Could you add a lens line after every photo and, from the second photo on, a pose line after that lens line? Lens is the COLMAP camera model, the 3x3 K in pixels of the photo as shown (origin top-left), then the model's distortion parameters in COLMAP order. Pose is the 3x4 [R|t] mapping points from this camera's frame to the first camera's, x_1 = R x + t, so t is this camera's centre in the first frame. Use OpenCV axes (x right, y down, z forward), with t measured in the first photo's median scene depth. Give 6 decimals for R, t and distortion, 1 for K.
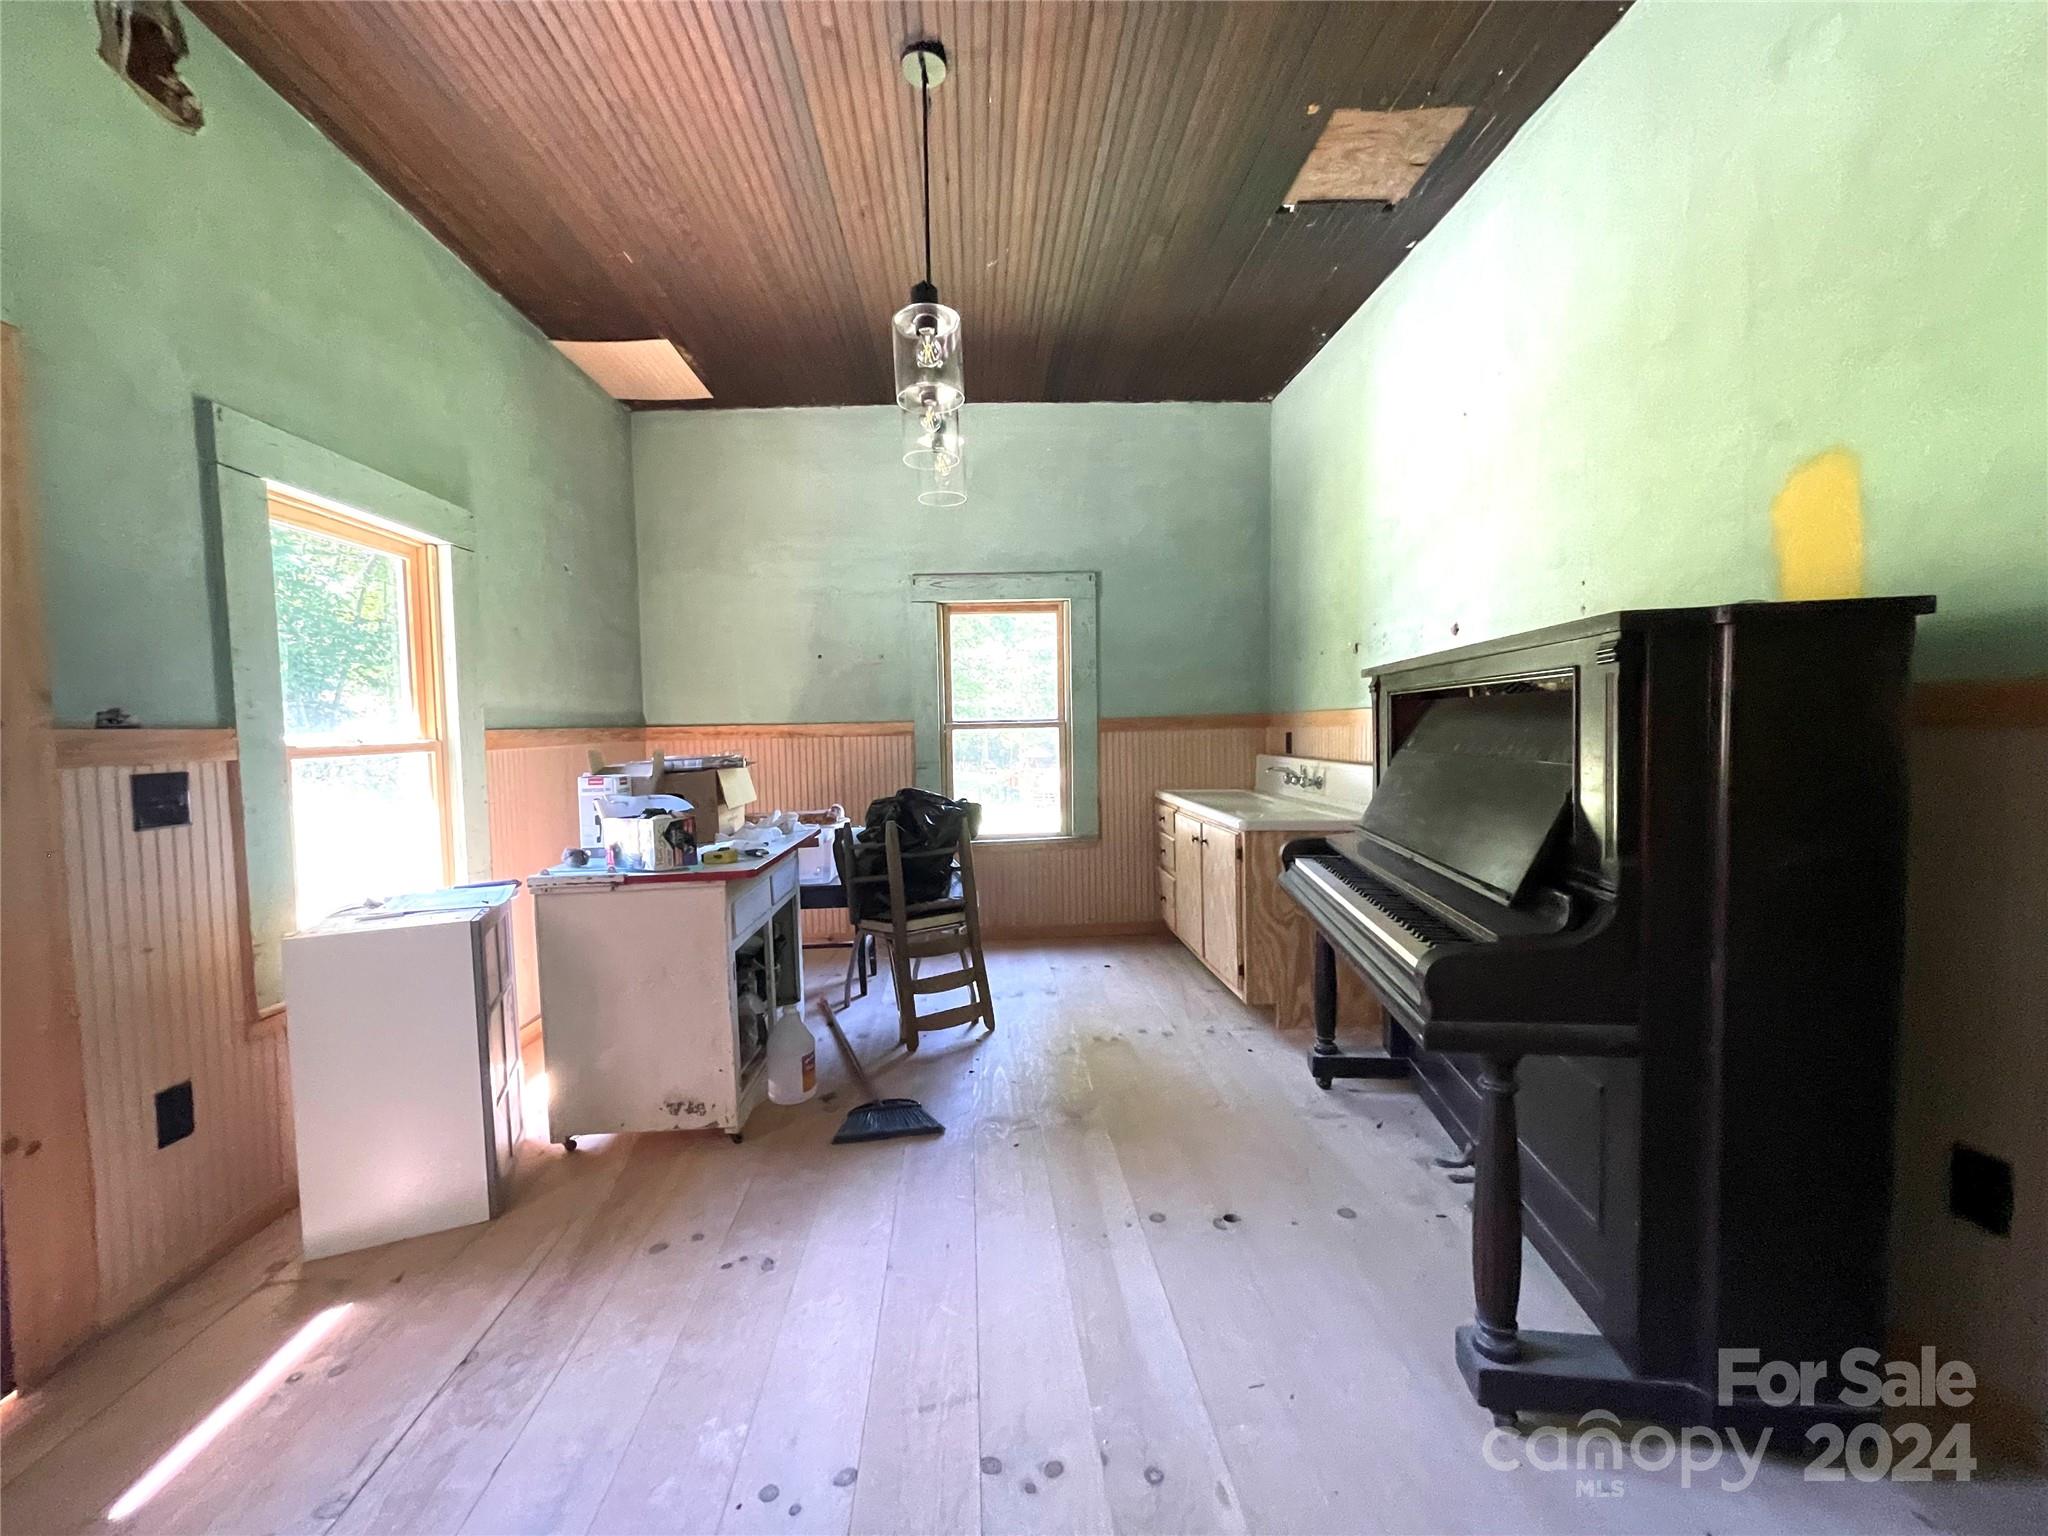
lens RADIAL K [[826.7, 0, 1025.3], [0, 826.7, 768.6], [0, 0, 1]] dist [0.003690, 0.000292]
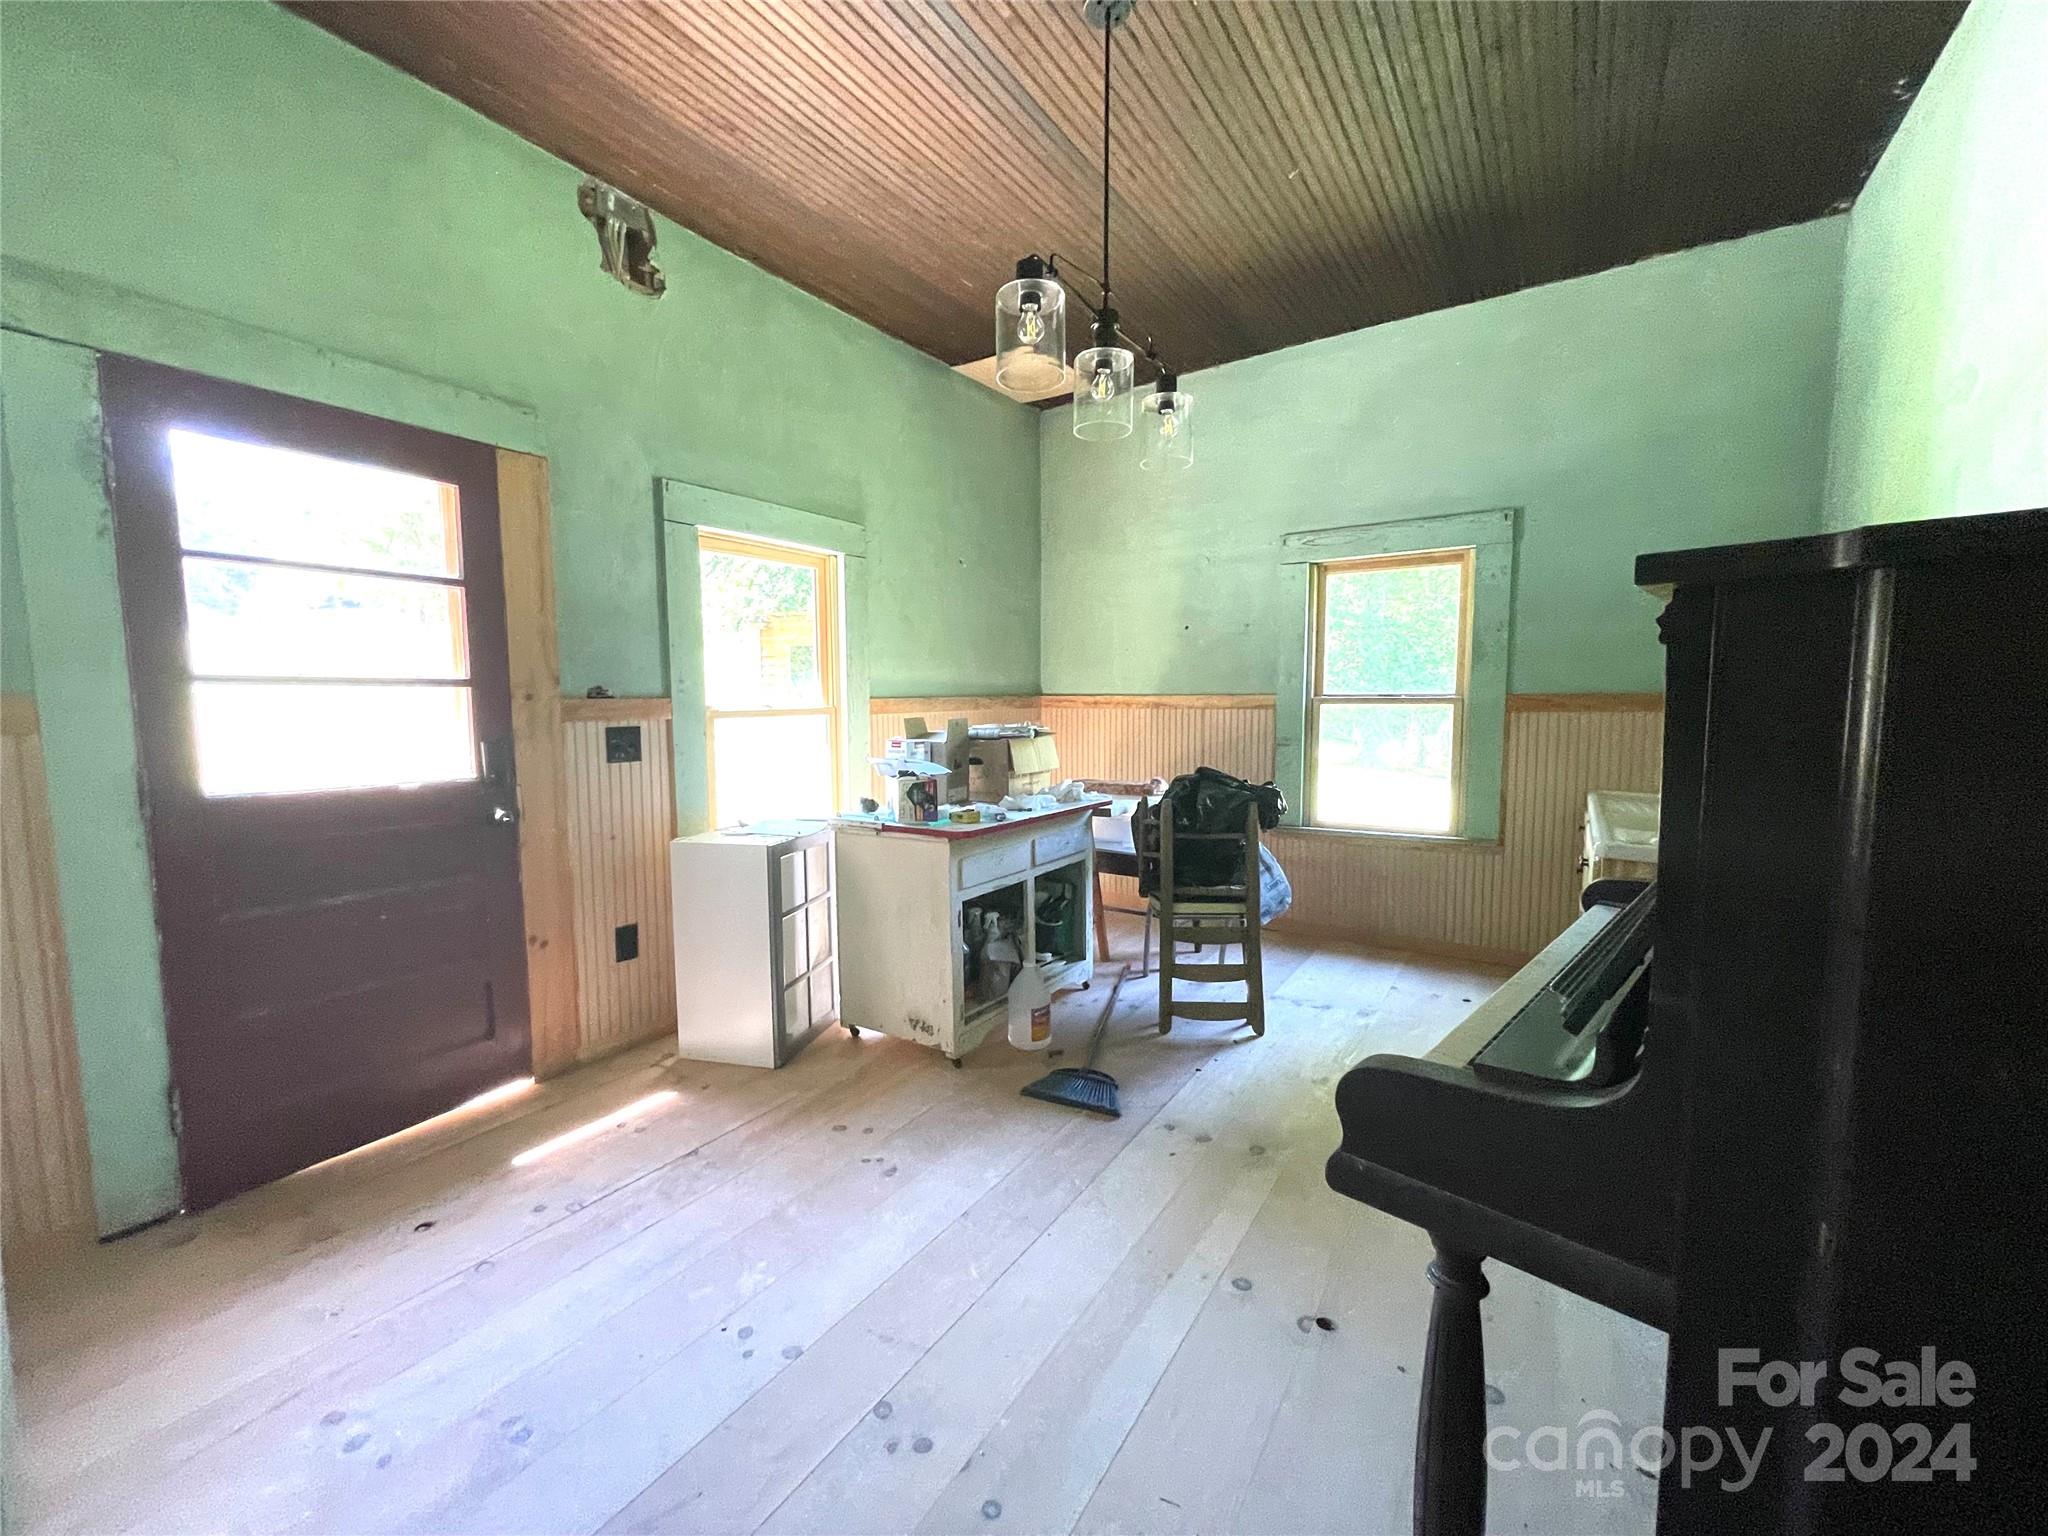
lens RADIAL K [[830.1, 0, 1024.0], [0, 830.1, 768.0], [0, 0, 1]] dist [0.002035, 0.000134]
pose [[0.799340, 0.069646, -0.596829, 0.289625], [-0.043440, 0.997359, 0.058206, -0.023473], [0.599306, -0.020600, 0.800255, 0.112888]]
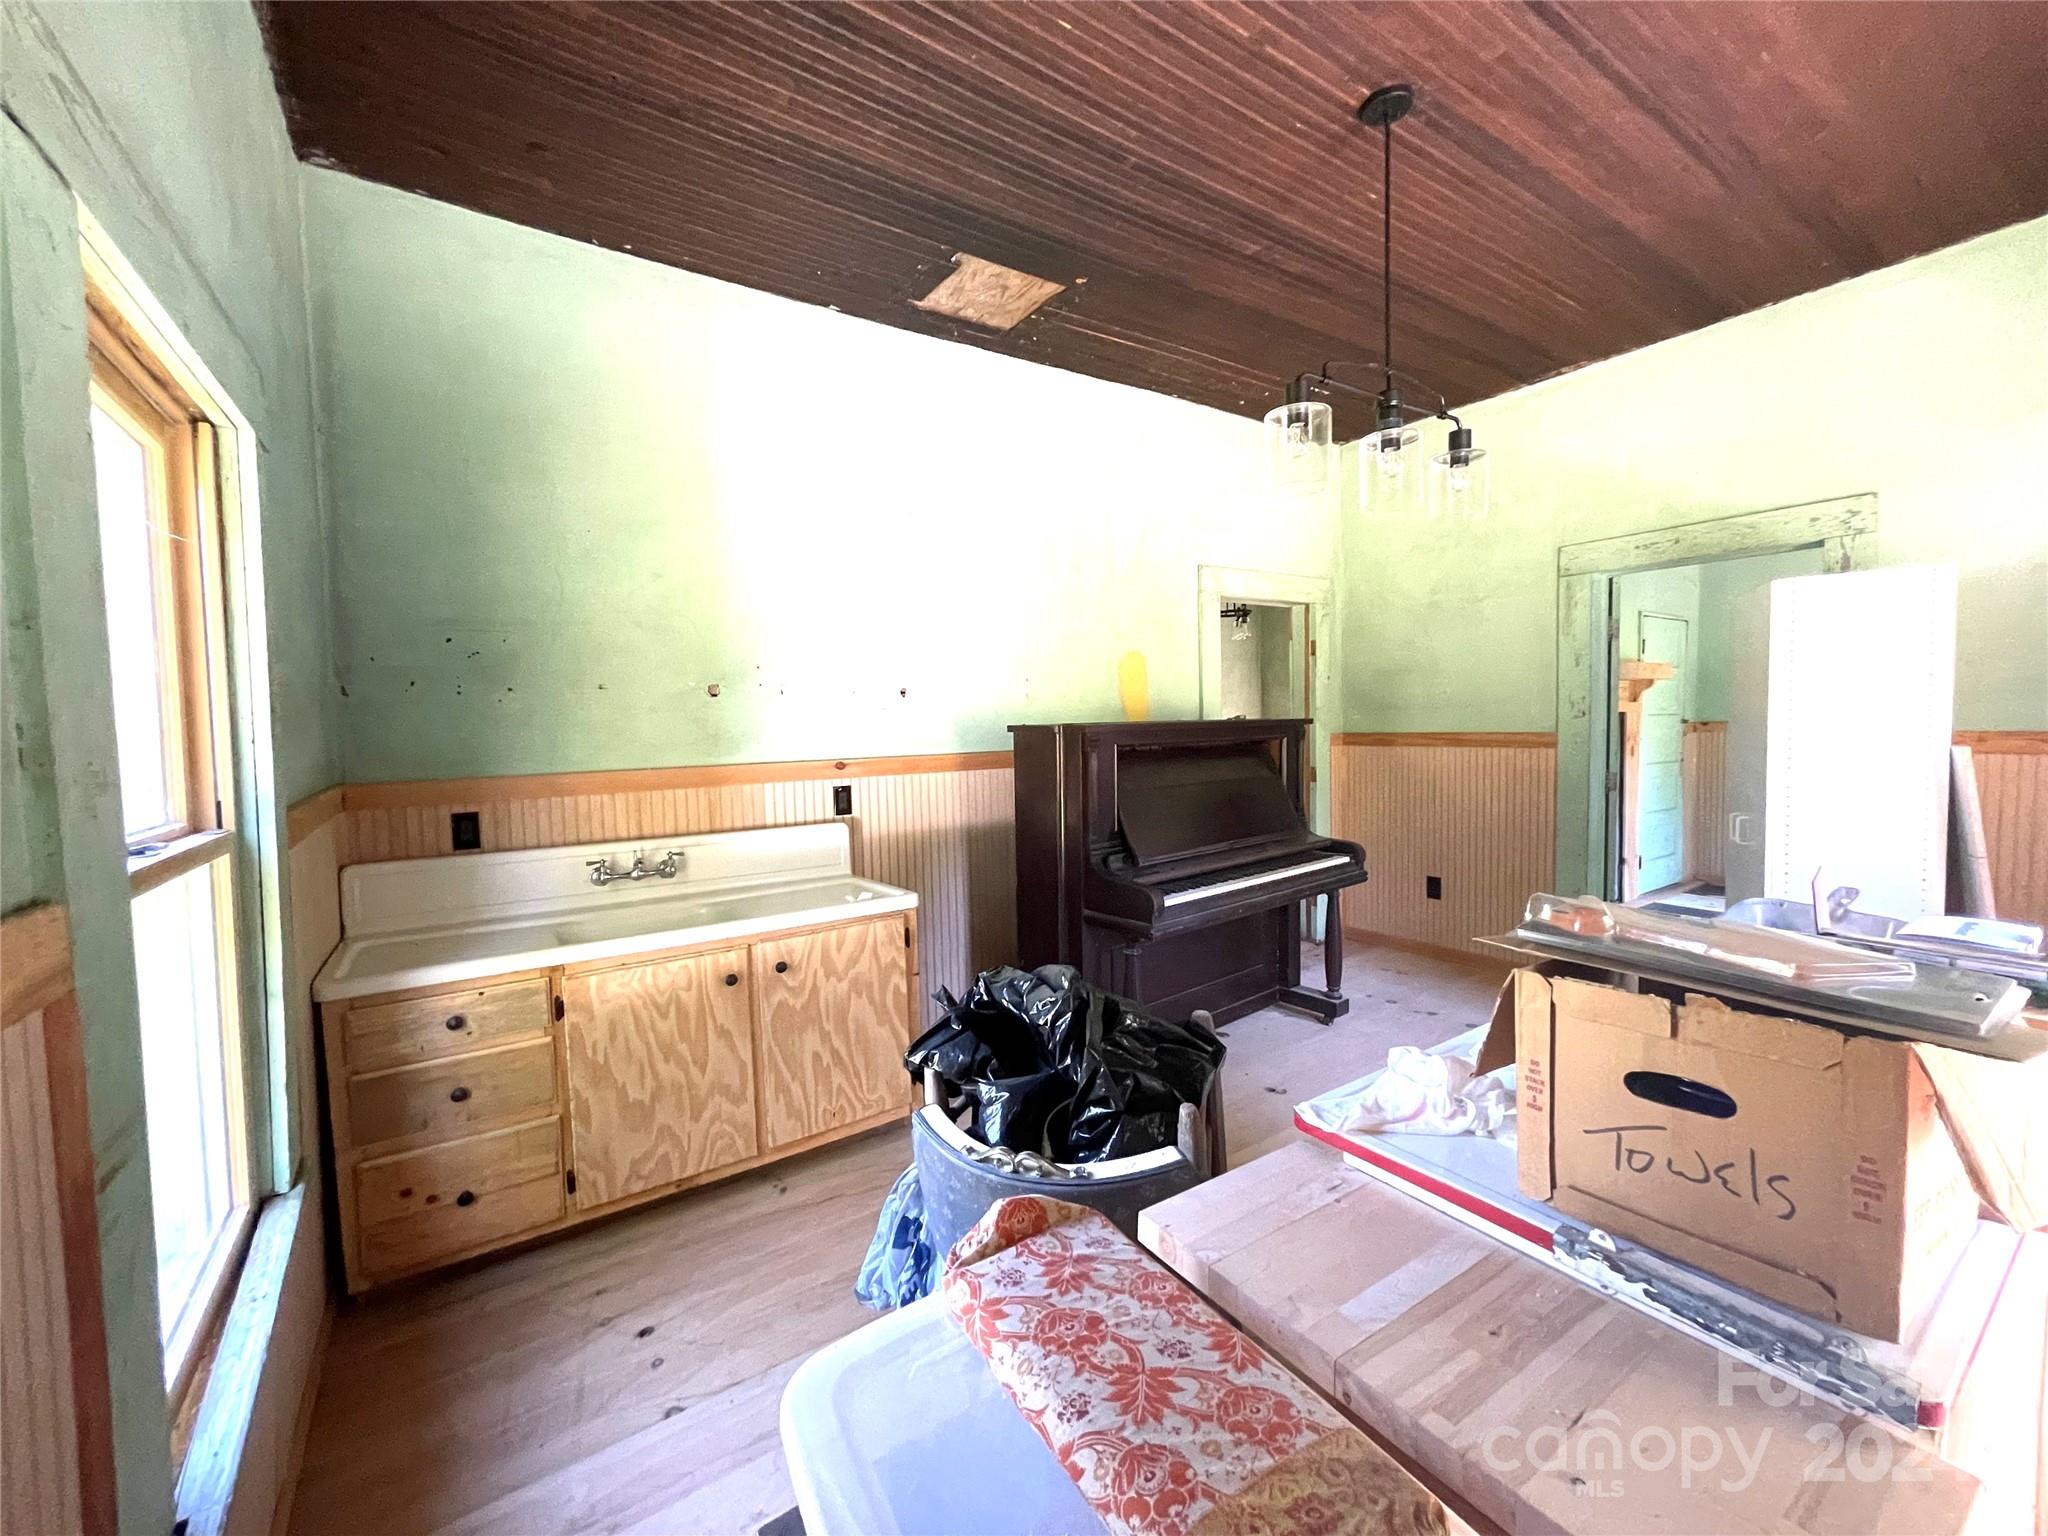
lens RADIAL K [[830.1, 0, 1024.0], [0, 830.1, 768.0], [0, 0, 1]] dist [0.002035, 0.000134]
pose [[-0.507779, -0.016083, 0.861337, -0.520699], [0.078123, 0.994846, 0.064632, -0.113339], [-0.857938, 0.100109, -0.503906, 1.321804]]
